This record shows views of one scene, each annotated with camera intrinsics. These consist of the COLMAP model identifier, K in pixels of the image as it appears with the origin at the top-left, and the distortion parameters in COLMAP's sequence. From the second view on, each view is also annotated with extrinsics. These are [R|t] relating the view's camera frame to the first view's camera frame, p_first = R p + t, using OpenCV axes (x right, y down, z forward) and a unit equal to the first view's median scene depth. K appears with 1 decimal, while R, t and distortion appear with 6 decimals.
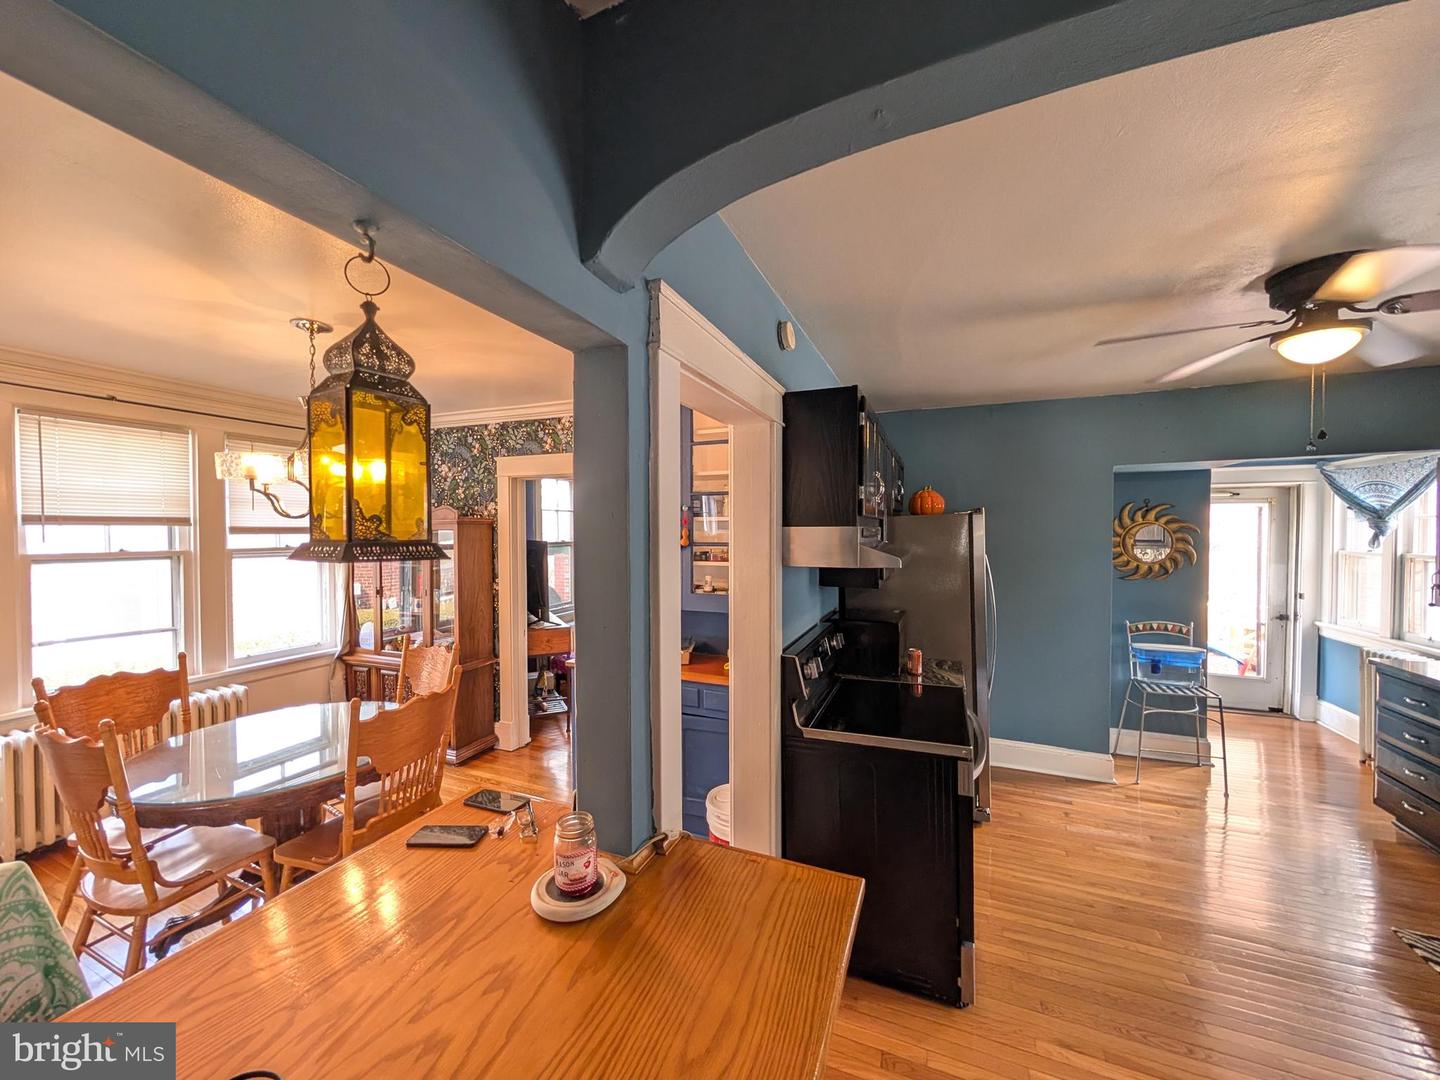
lens RADIAL K [[552.3, 0, 721.2], [0, 552.3, 534.7], [0, 0, 1]] dist [-0.001725, -0.000272]
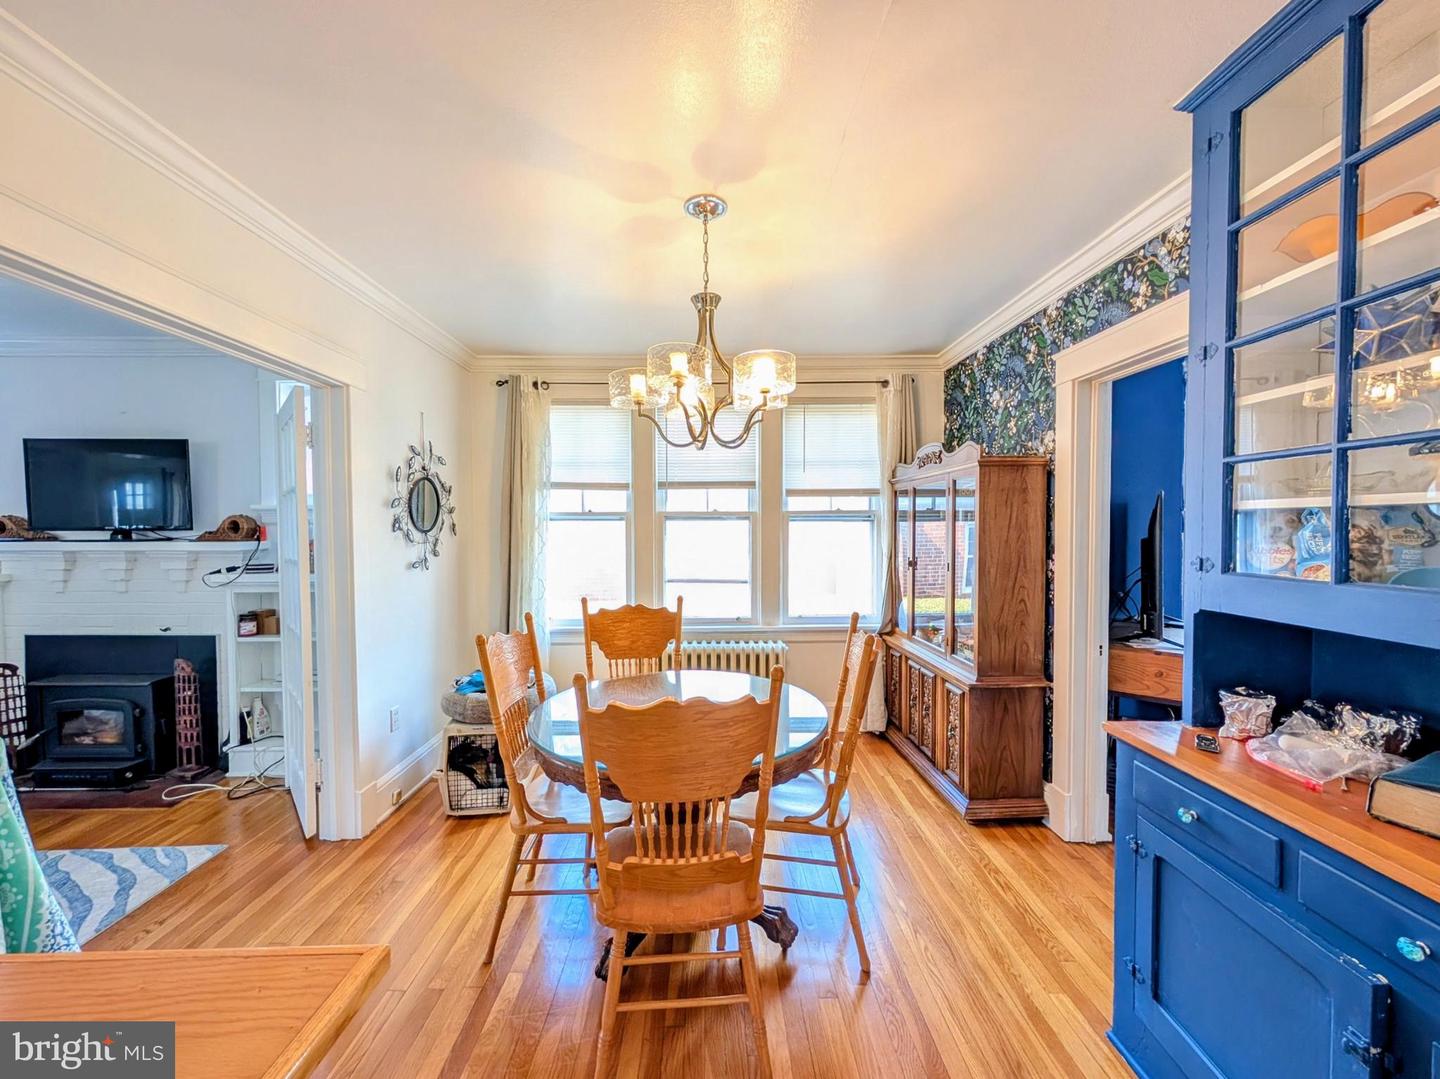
lens RADIAL K [[552.3, 0, 714.3], [0, 552.3, 545.4], [0, 0, 1]] dist [-0.001725, -0.000272]
pose [[0.397287, 0.025235, -0.917347, 0.008770], [-0.007012, 0.999676, 0.024463, 0.059121], [0.917667, -0.003286, 0.397336, 0.410846]]
